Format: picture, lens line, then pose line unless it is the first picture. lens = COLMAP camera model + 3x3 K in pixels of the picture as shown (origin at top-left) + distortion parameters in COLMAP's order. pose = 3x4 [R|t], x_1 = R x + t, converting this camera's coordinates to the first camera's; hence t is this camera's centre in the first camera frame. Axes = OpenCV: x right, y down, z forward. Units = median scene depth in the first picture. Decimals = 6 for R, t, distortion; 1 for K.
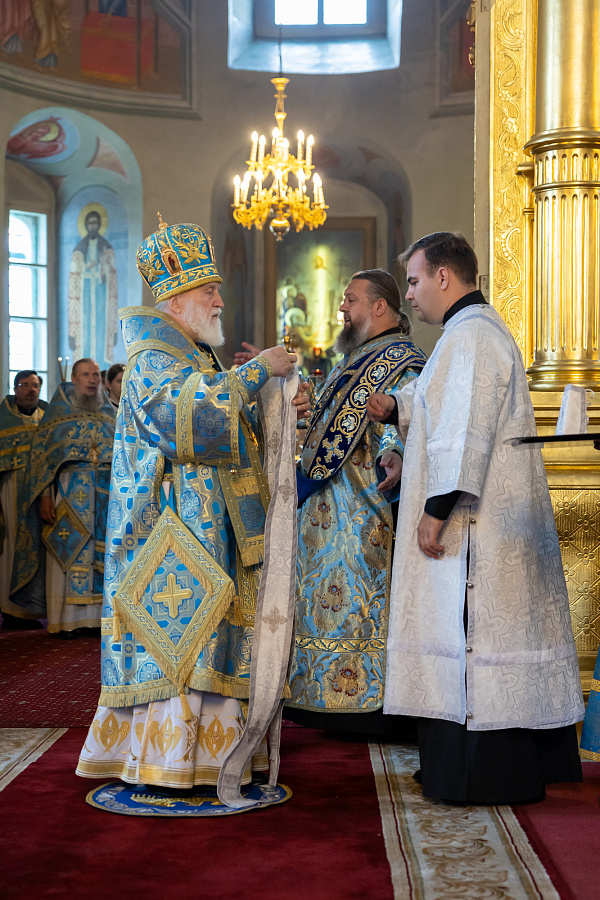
lens RADIAL K [[1596.3, 0, 347.5], [0, 1596.3, 465.1], [0, 0, 1]] dist [0.041649, 0.000000]
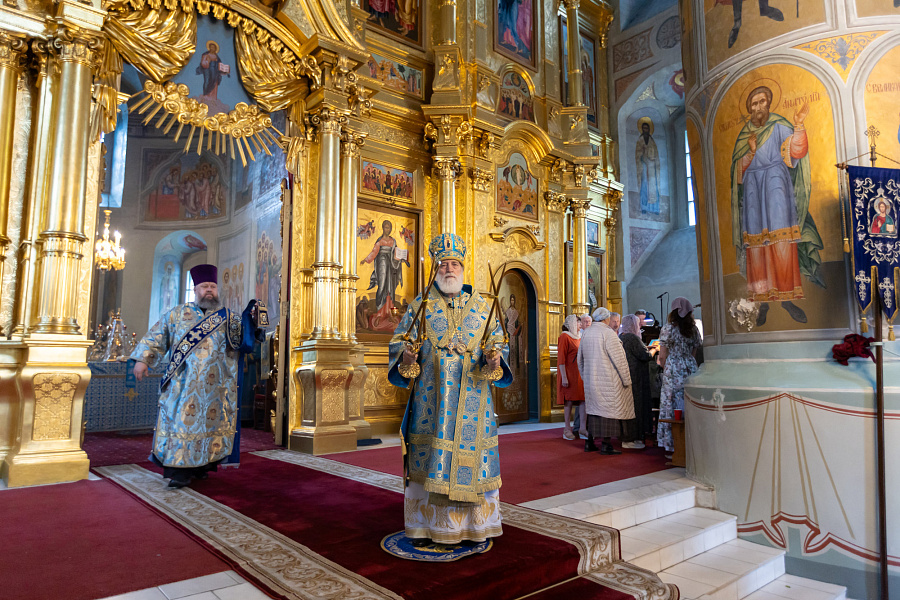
lens RADIAL K [[581.7, 0, 446.6], [0, 581.7, 301.8], [0, 0, 1]] dist [0.002194, 0.007456]
pose [[0.755198, 0.071571, 0.651578, -0.228236], [-0.000266, 0.994055, -0.108881, 0.002807], [-0.655497, 0.082054, 0.750727, -0.032570]]
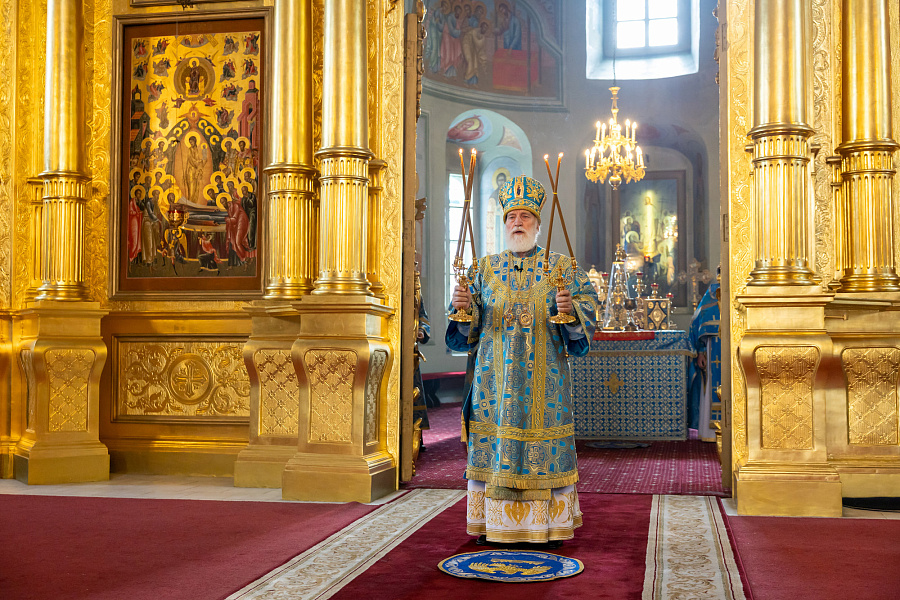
lens RADIAL K [[1079.8, 0, 465.0], [0, 1079.8, 299.6], [0, 0, 1]] dist [0.000955, 0.000000]
pose [[0.979576, -0.009496, -0.200850, 0.025000], [0.003050, 0.999471, -0.032376, 0.000807], [0.201051, 0.031102, 0.979087, -0.061250]]
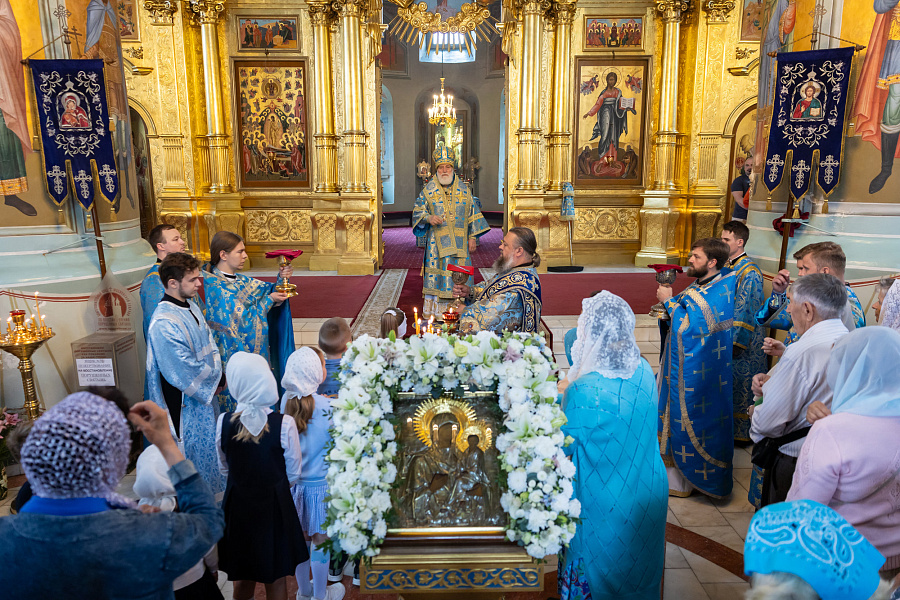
lens RADIAL K [[622.9, 0, 454.4], [0, 622.9, 304.6], [0, 0, 1]] dist [-0.002374, 0.007143]
pose [[0.999816, -0.009176, 0.016875, -0.043407], [0.005656, 0.980198, 0.197941, -0.038037], [-0.018357, -0.197809, 0.980069, -0.349270]]
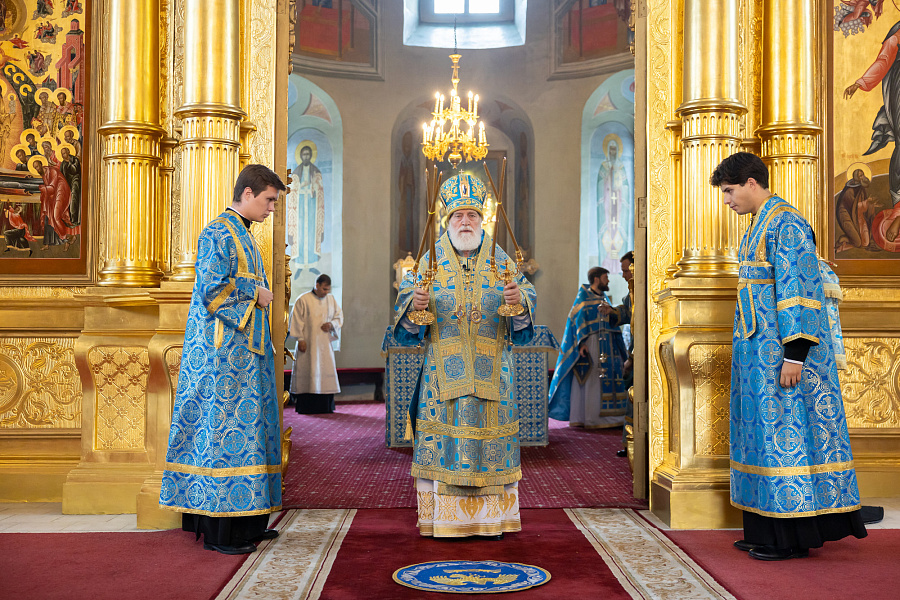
lens RADIAL K [[1183.2, 0, 467.5], [0, 1183.2, 304.4], [0, 0, 1]] dist [-0.009320, 0.000000]
pose [[0.999815, 0.000567, 0.019216, -0.051326], [-0.000171, 0.999788, -0.020598, 0.000445], [-0.019224, 0.020591, 0.999603, -0.038778]]
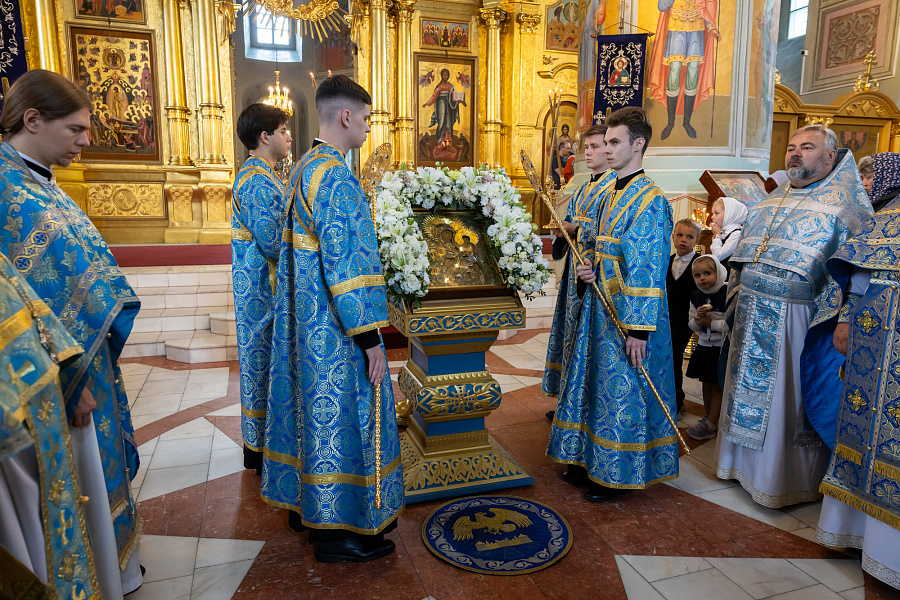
lens RADIAL K [[610.5, 0, 454.9], [0, 610.5, 303.0], [0, 0, 1]] dist [0.000766, 0.007763]
pose [[0.946084, -0.050552, 0.319952, -0.125938], [-0.004868, 0.985417, 0.170089, 0.022773], [-0.323884, -0.162477, 0.932041, -0.421419]]
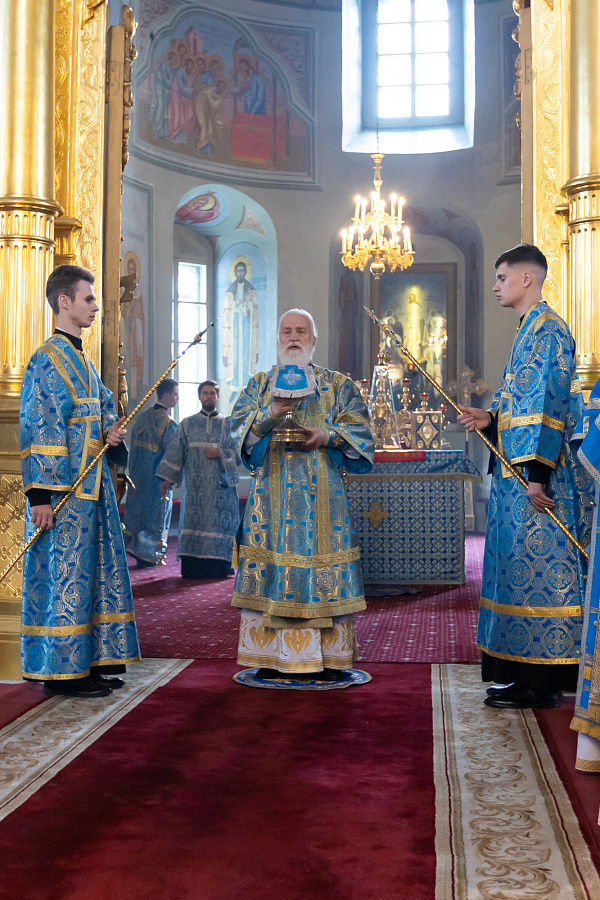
lens RADIAL K [[1183.2, 0, 310.4], [0, 1183.2, 460.5], [0, 0, 1]] dist [-0.009320, 0.000000]
pose [[0.993683, 0.001176, -0.112214, 0.011394], [-0.000649, 0.999989, 0.004726, 0.001480], [0.112218, -0.004623, 0.993673, 0.043364]]
